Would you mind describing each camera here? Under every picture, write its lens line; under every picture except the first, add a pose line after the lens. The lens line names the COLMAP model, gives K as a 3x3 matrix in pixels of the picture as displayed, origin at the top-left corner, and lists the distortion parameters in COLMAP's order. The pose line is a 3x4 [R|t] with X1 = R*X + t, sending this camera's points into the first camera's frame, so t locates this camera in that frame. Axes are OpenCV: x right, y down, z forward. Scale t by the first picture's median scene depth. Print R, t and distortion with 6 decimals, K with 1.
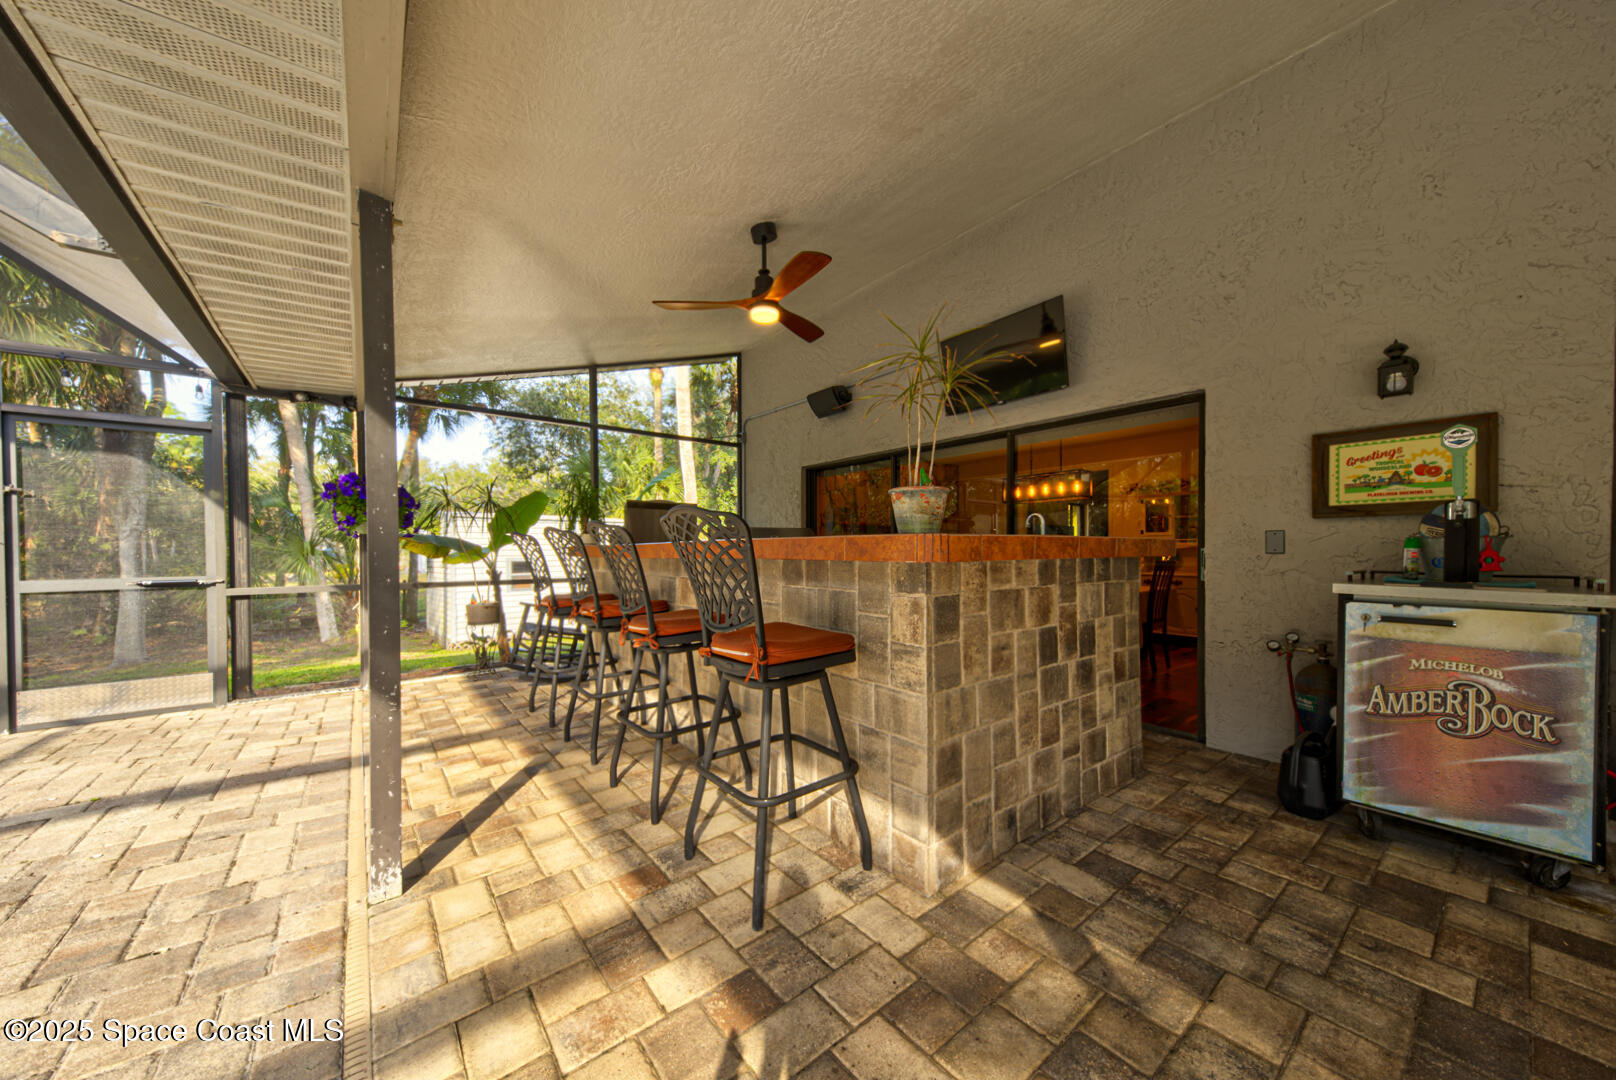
lens RADIAL K [[556.4, 0, 809.6], [0, 556.4, 552.3], [0, 0, 1]] dist [0.000568, -0.001686]
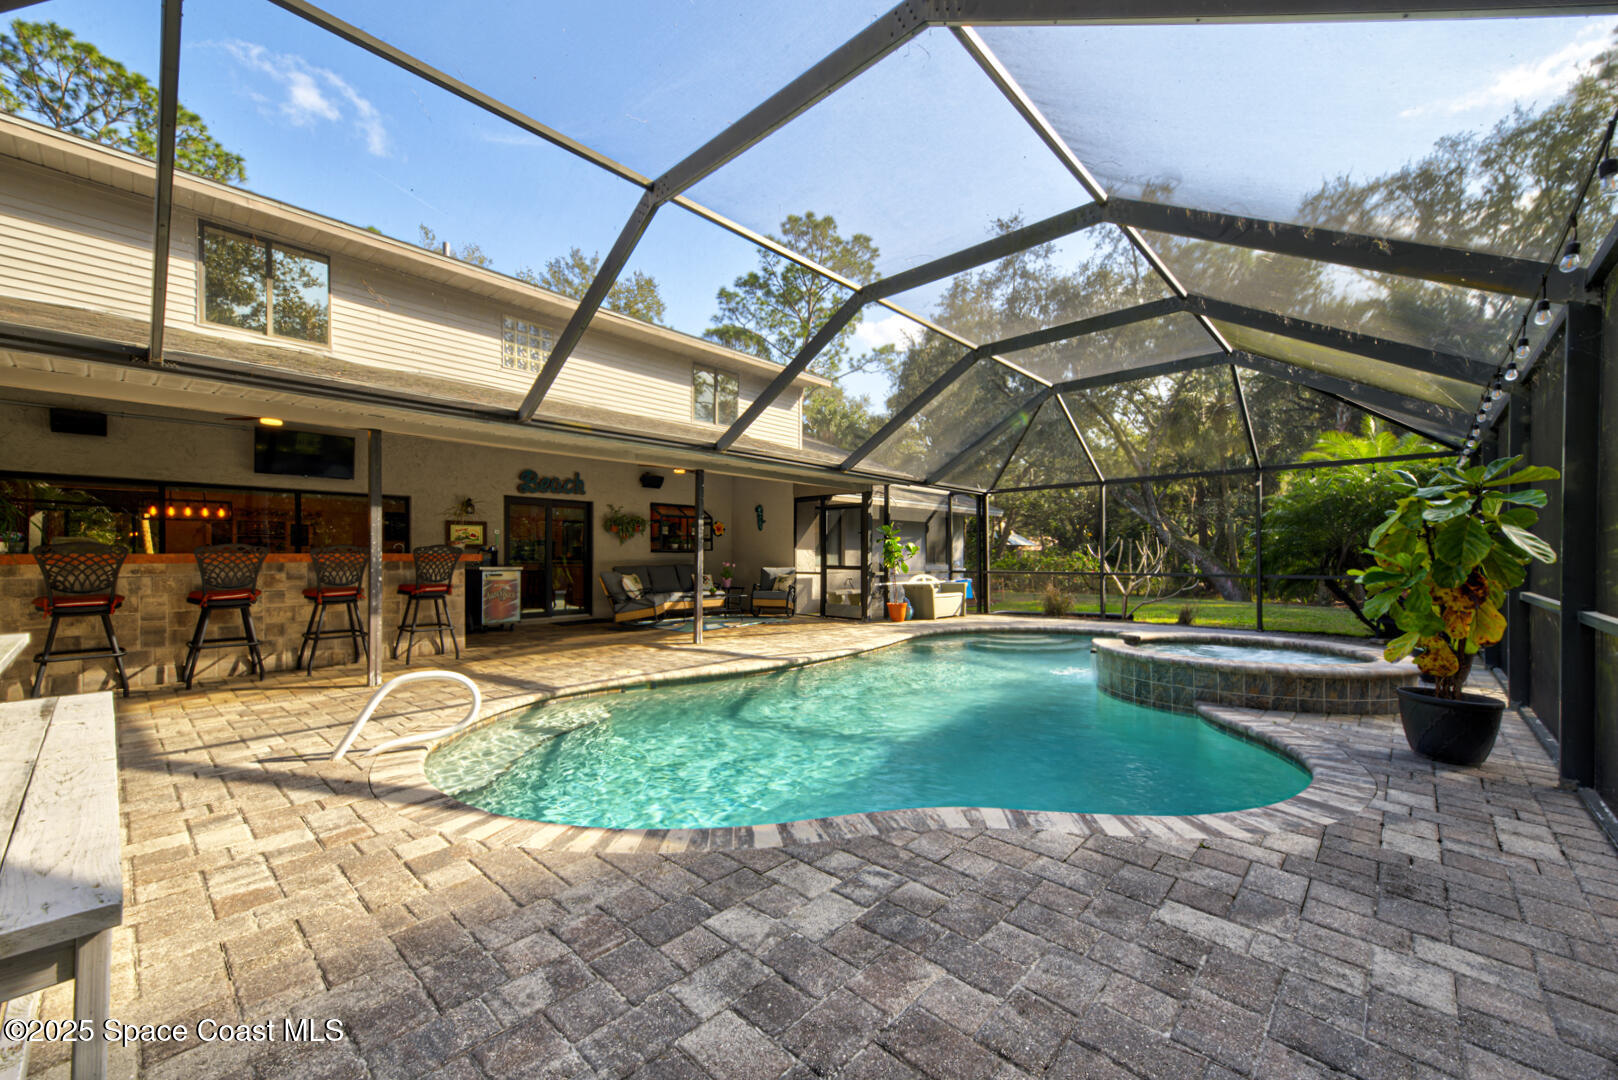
lens RADIAL K [[644.5, 0, 804.3], [0, 644.5, 559.5], [0, 0, 1]] dist [-0.000240, -0.000020]
pose [[-0.153203, -0.000519, 0.988195, -3.799215], [0.004134, 0.999991, 0.001166, 0.007767], [-0.988186, 0.004264, -0.153200, -0.521535]]
